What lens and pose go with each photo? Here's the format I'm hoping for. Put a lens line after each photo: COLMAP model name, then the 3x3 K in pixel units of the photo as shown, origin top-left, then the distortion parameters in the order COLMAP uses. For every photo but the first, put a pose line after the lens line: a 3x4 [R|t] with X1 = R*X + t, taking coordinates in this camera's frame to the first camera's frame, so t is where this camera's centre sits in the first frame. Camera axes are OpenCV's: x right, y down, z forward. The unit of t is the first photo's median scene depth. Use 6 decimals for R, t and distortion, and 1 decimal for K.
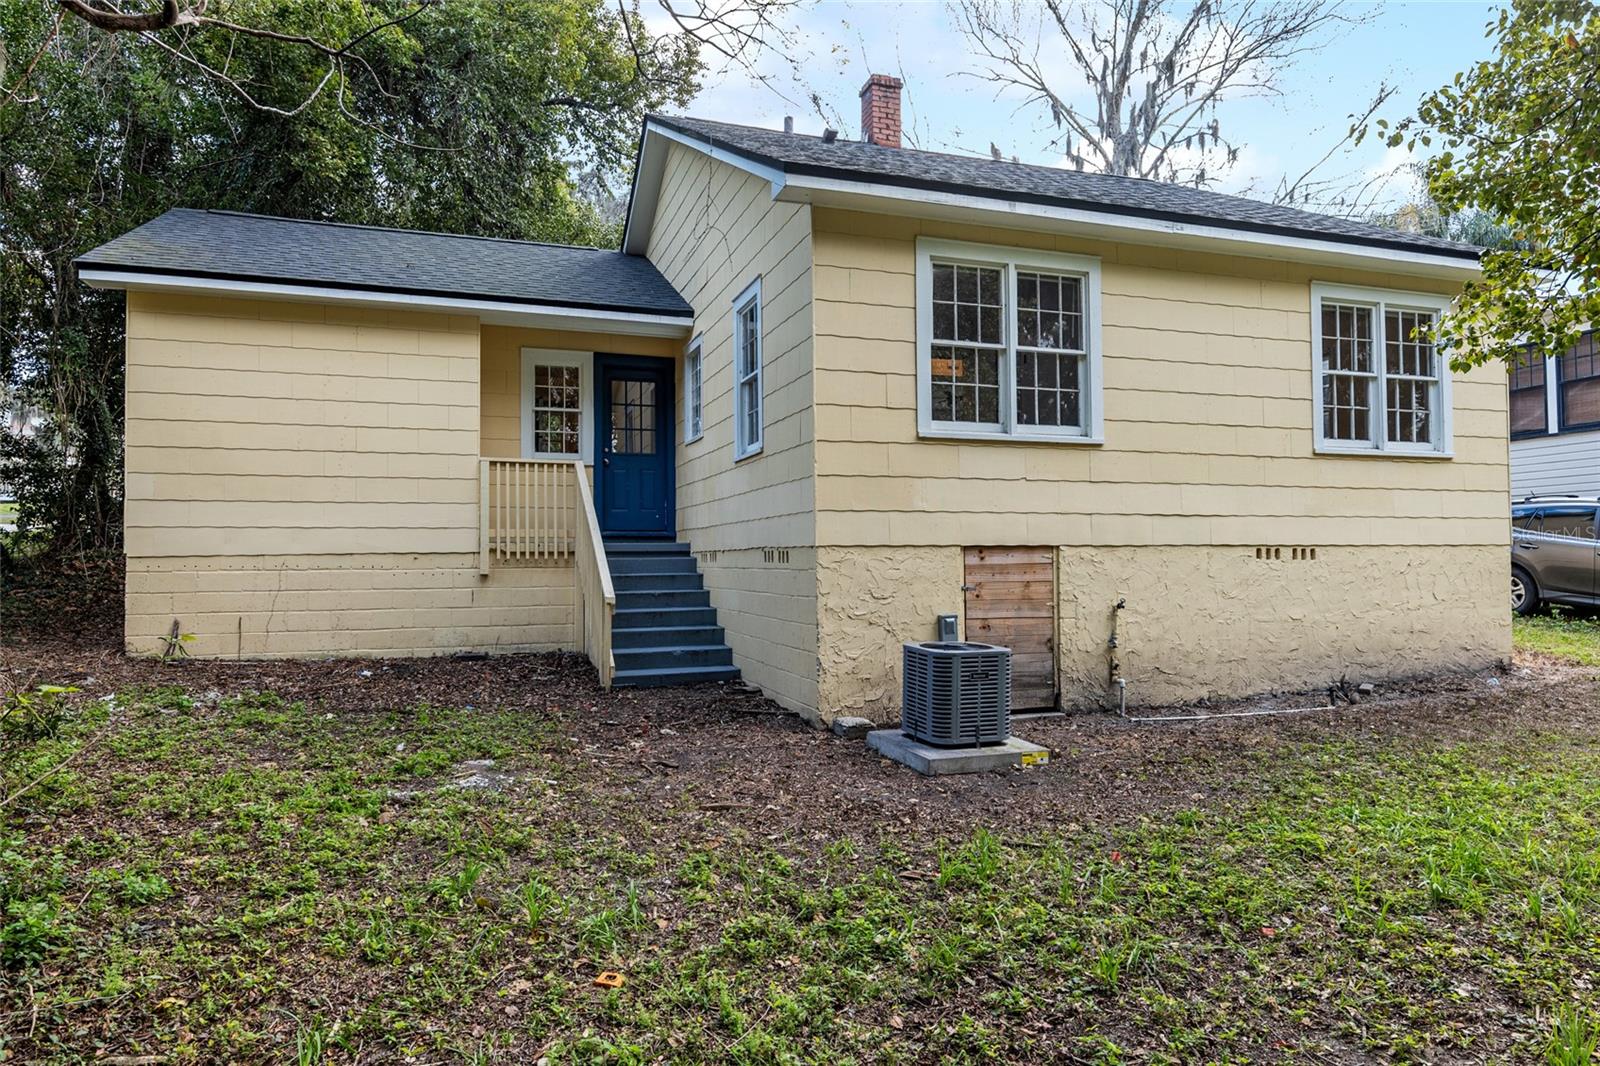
lens RADIAL K [[993.5, 0, 800.0], [0, 993.5, 533.0], [0, 0, 1]] dist [0.006098, 0.001562]
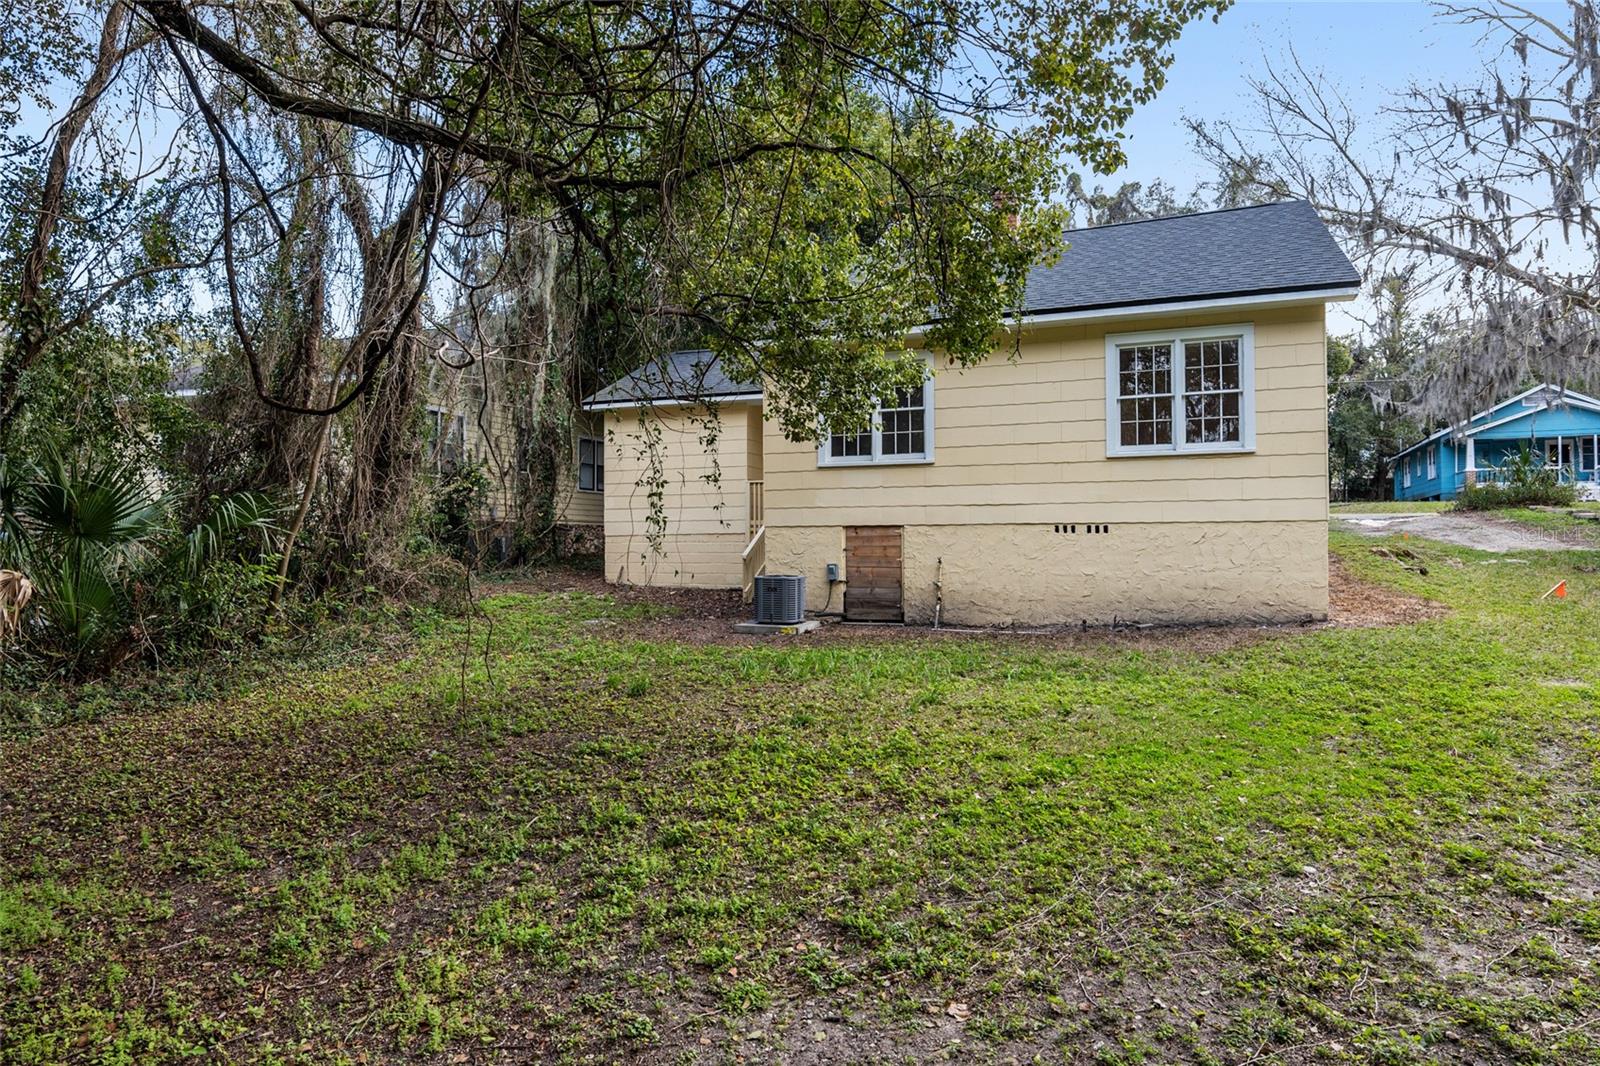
lens RADIAL K [[993.5, 0, 800.0], [0, 993.5, 533.0], [0, 0, 1]] dist [0.006098, 0.001562]
pose [[0.746453, -0.007291, -0.665398, 1.151663], [0.013014, 0.999909, 0.003643, 0.016048], [0.665311, -0.011379, 0.746480, -0.347121]]
